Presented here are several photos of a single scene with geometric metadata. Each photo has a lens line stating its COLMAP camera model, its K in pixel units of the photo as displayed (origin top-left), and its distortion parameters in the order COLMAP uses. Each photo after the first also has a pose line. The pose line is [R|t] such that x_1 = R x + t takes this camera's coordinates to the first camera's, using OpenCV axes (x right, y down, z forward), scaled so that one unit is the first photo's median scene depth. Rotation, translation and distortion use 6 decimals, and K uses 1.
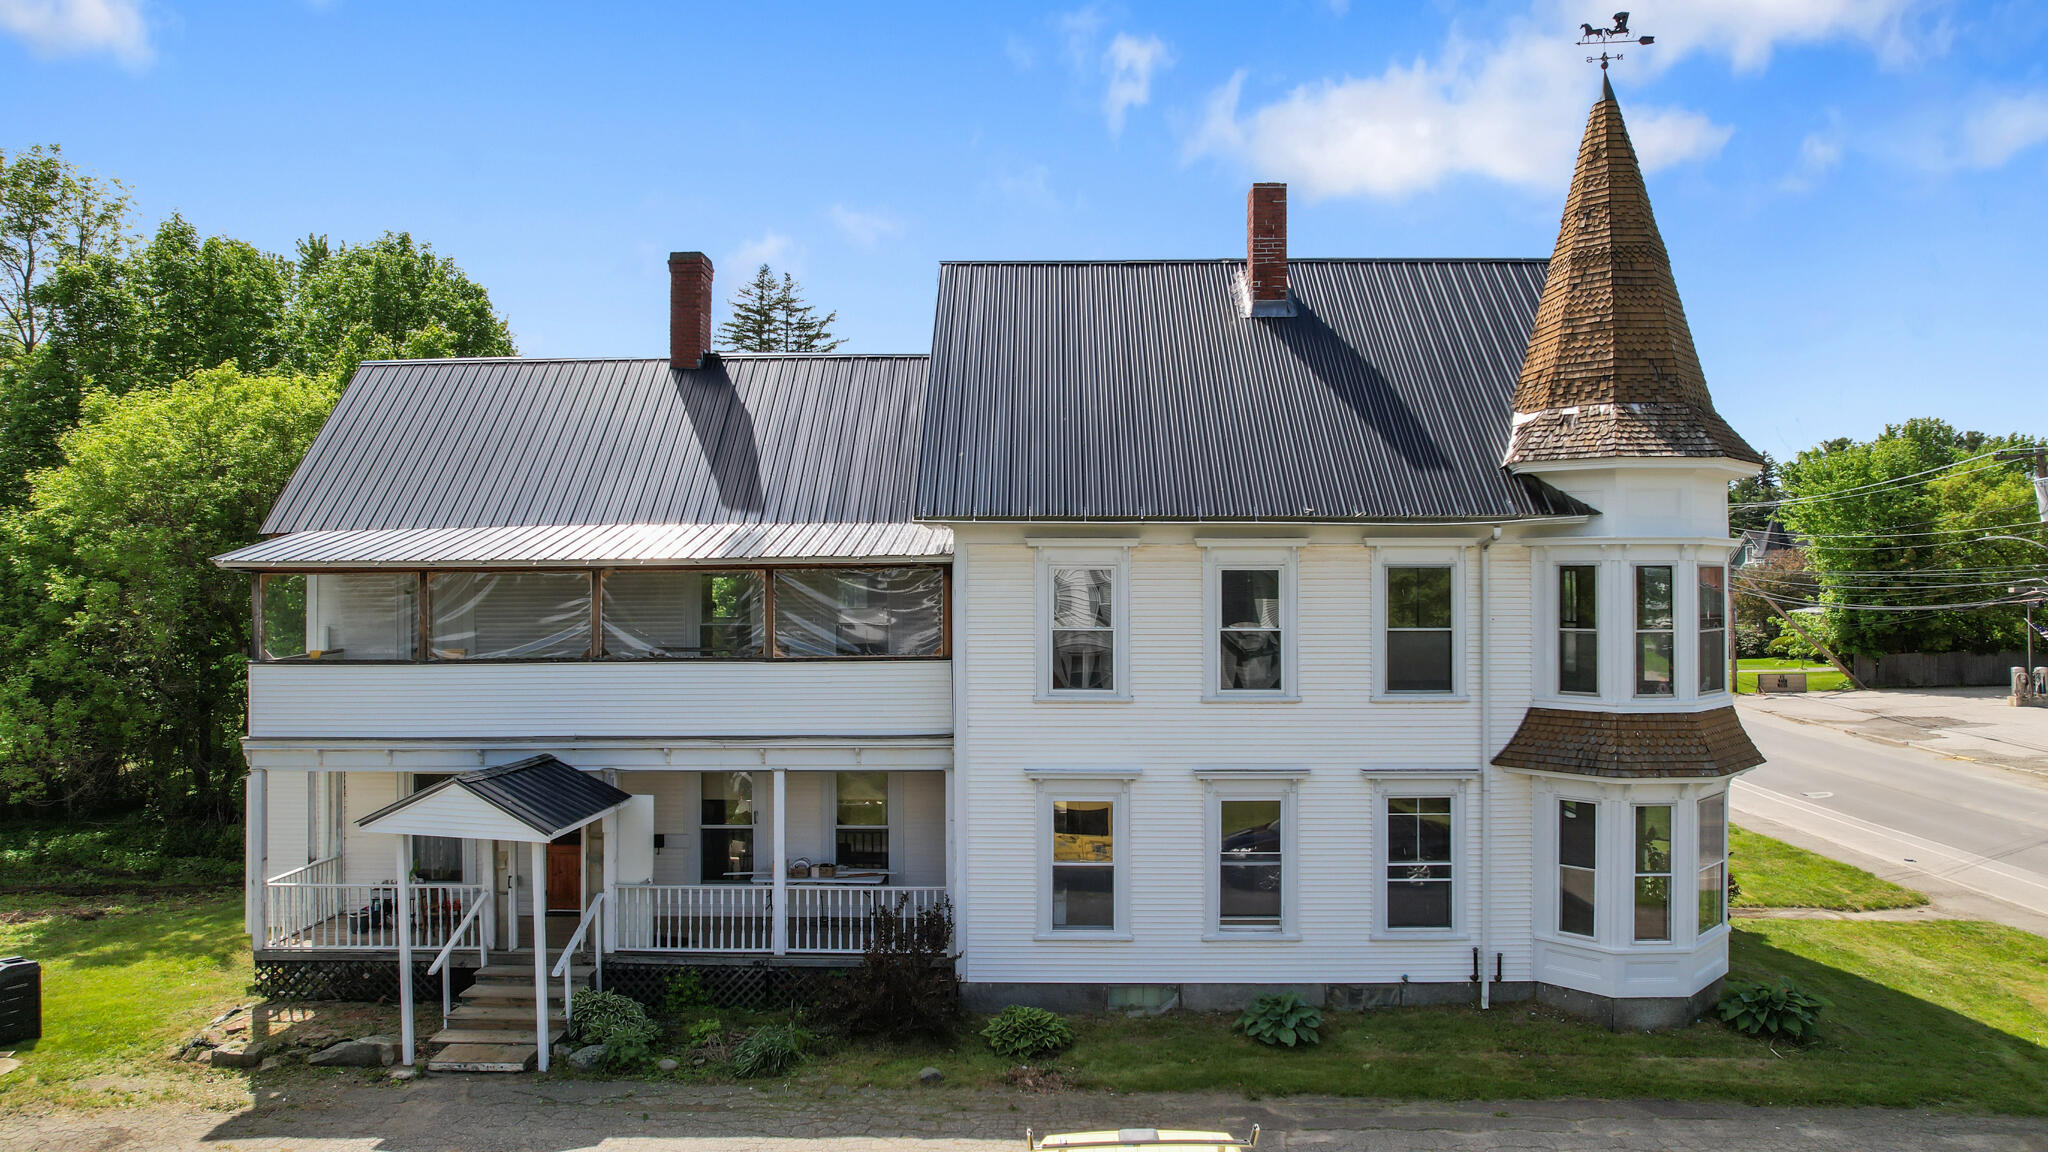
lens RADIAL K [[1306.4, 0, 1031.4], [0, 1306.4, 577.6], [0, 0, 1]] dist [-0.048457, 0.013761]
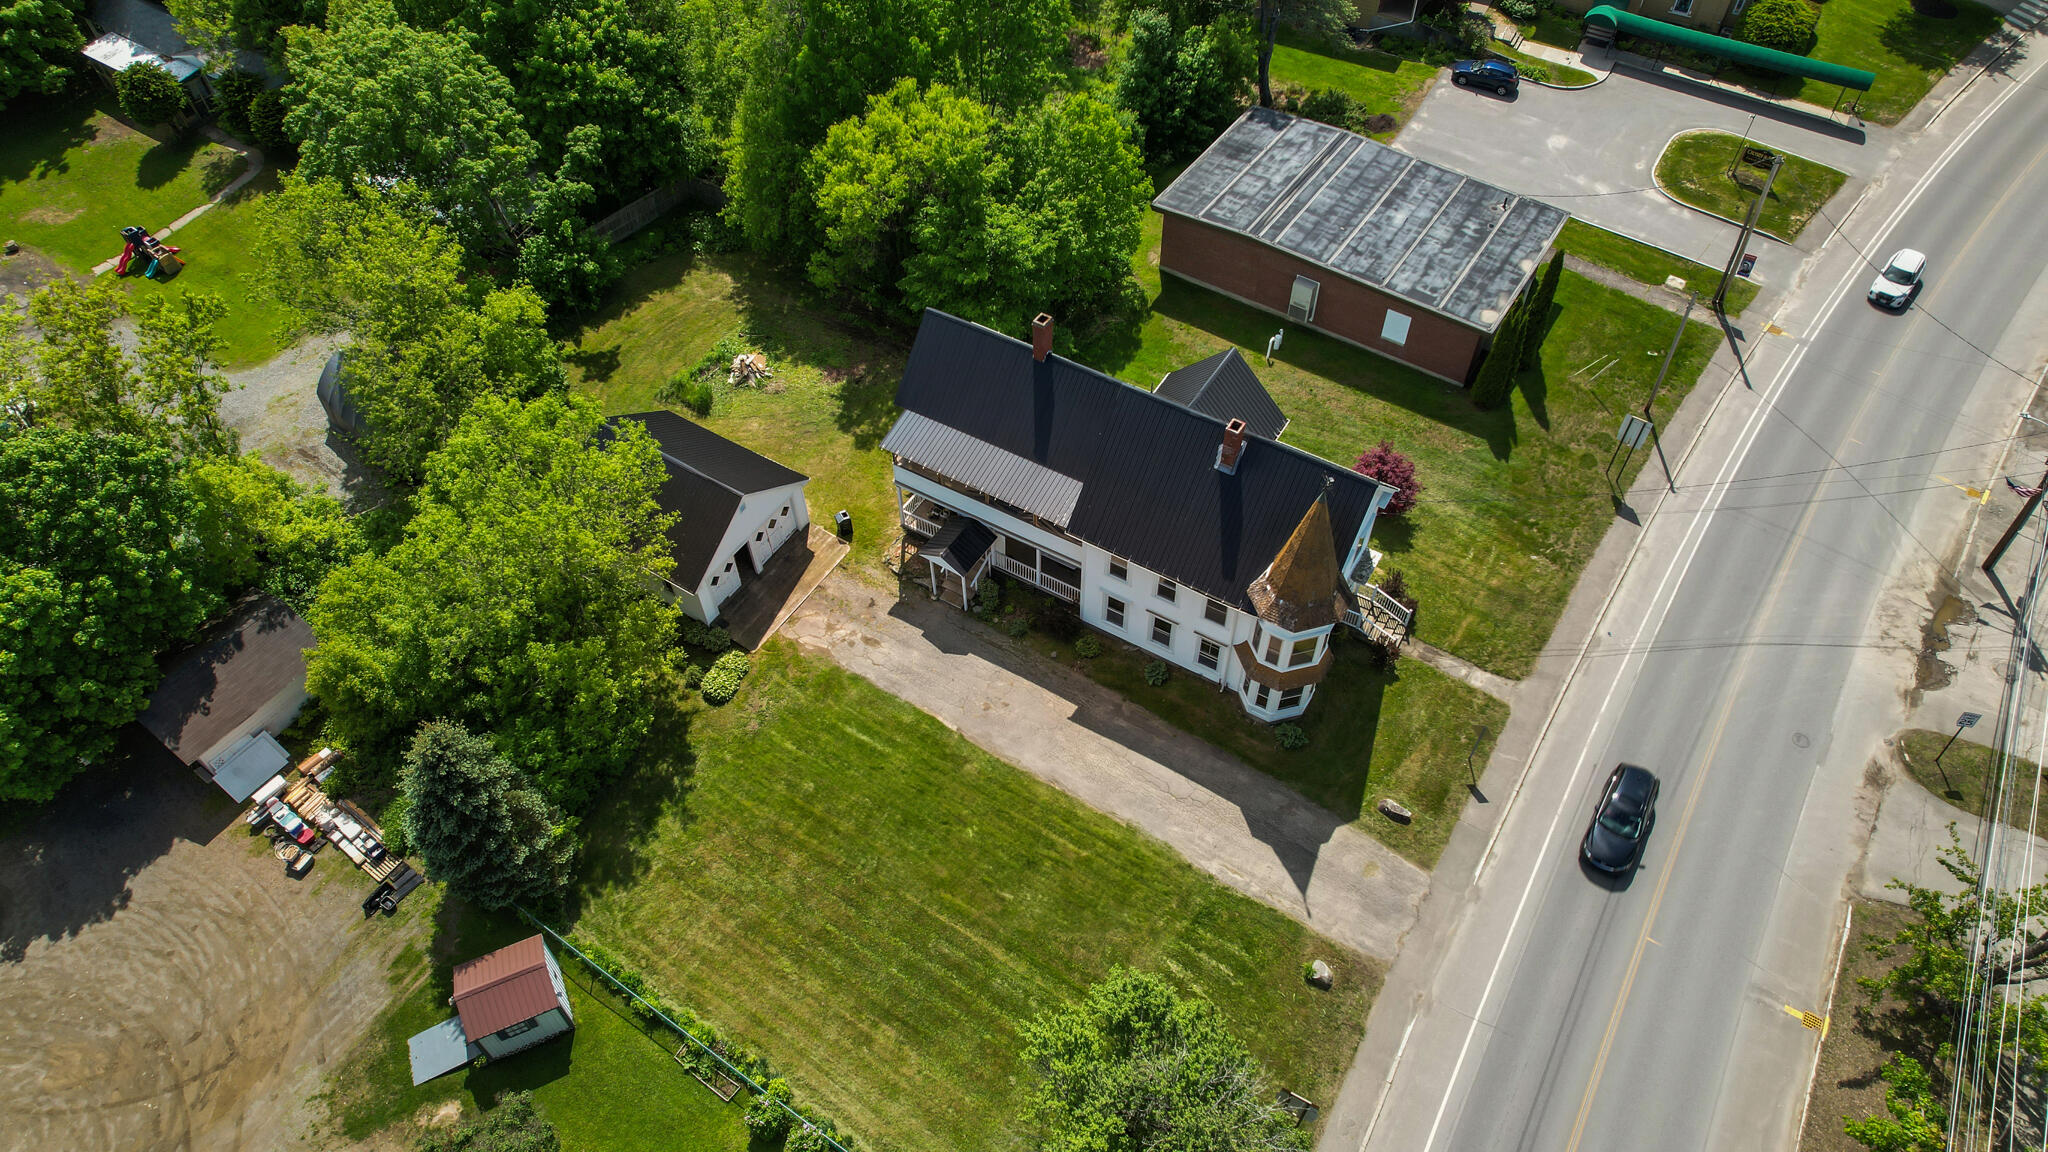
lens RADIAL K [[1306.4, 0, 1027.0], [0, 1306.4, 573.3], [0, 0, 1]] dist [-0.048457, 0.013761]
pose [[0.865584, 0.388198, -0.316334, 0.843890], [0.006867, 0.622442, 0.782636, -2.392002], [0.500717, -0.679609, 0.536110, -0.791751]]
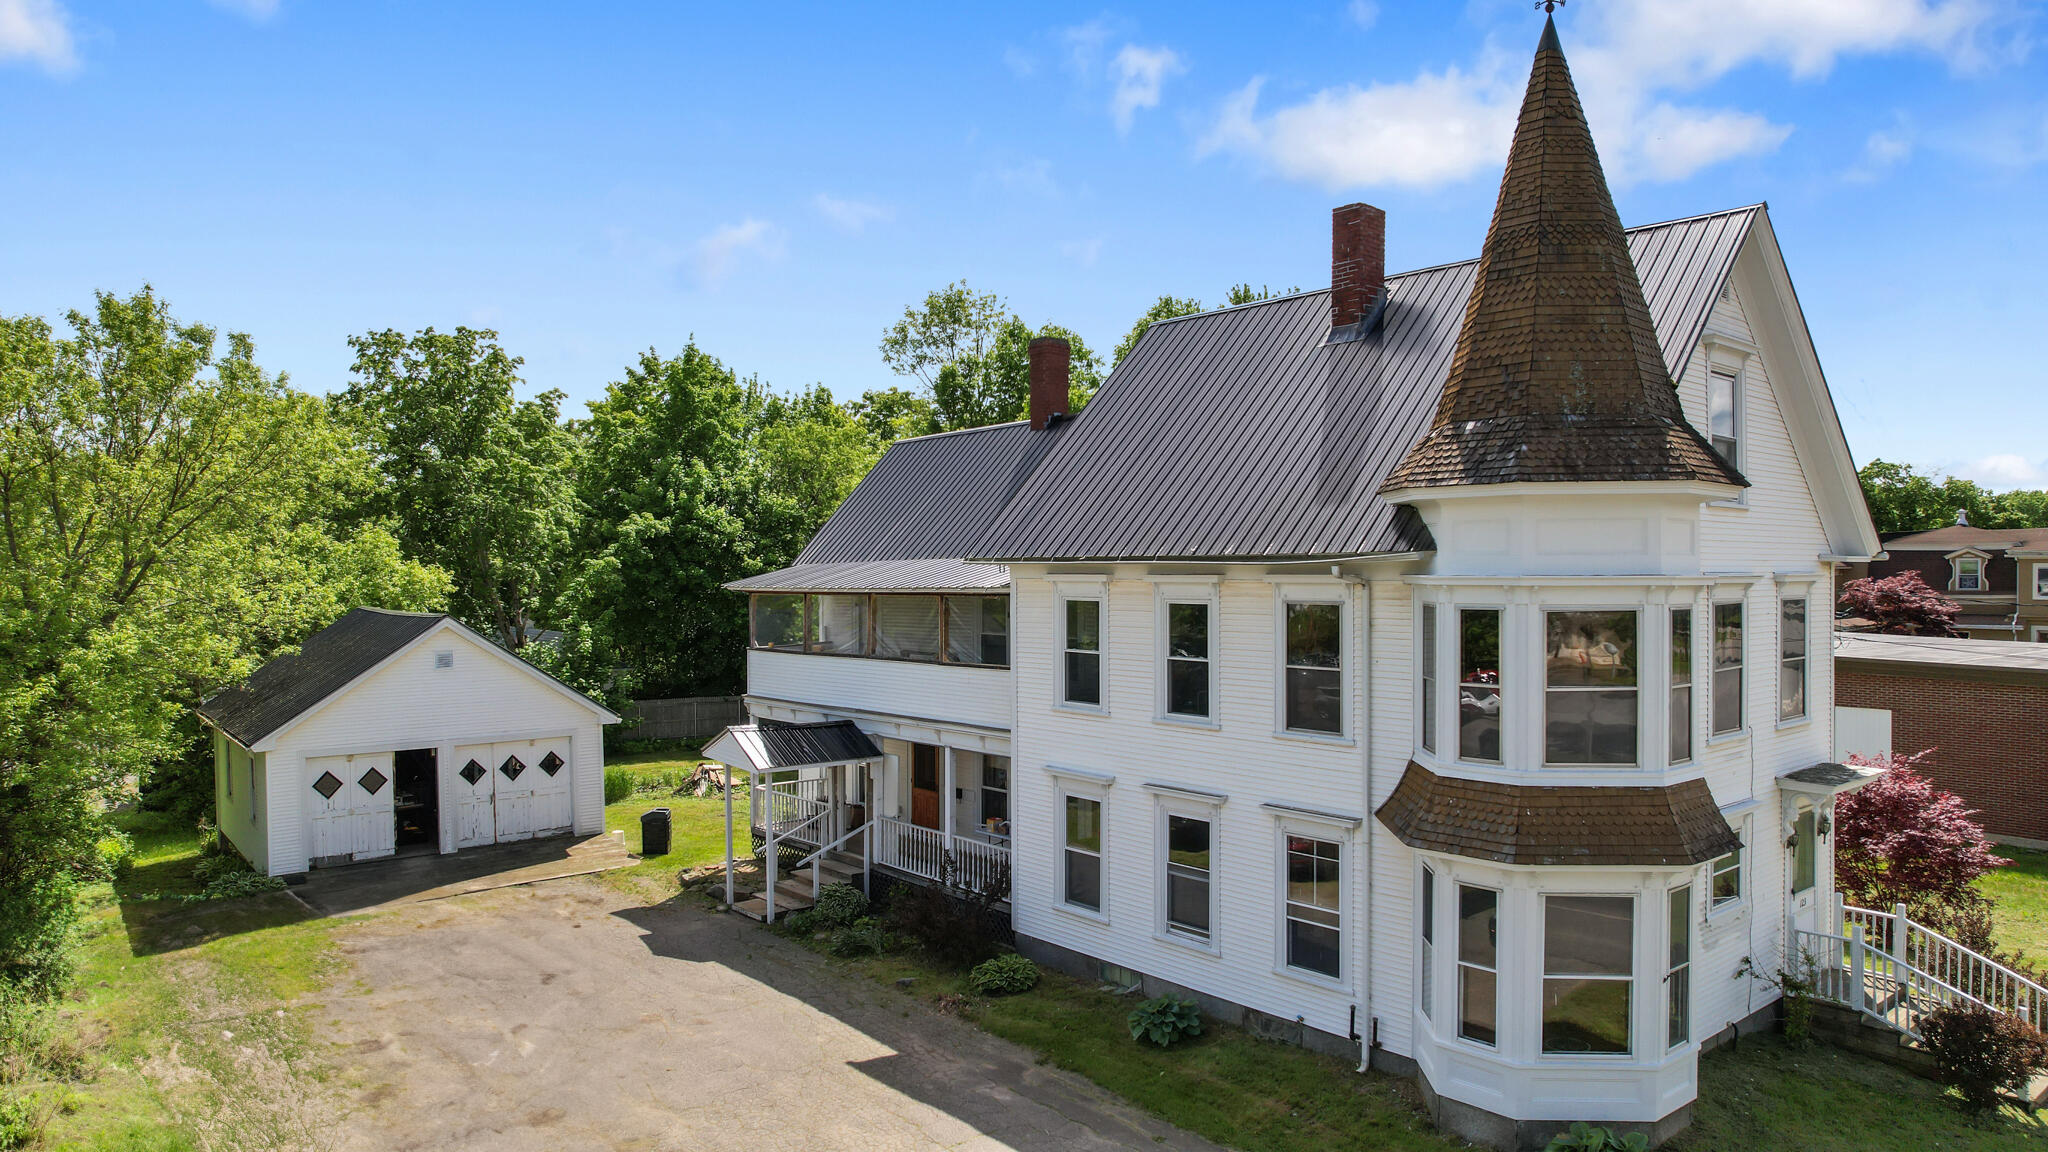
lens RADIAL K [[1306.4, 0, 1026.1], [0, 1306.4, 574.0], [0, 0, 1]] dist [-0.048457, 0.013761]
pose [[0.651666, -0.000578, -0.758506, 0.901258], [0.012020, 0.999882, 0.009564, -0.043062], [0.758411, -0.015350, 0.651596, 0.199164]]
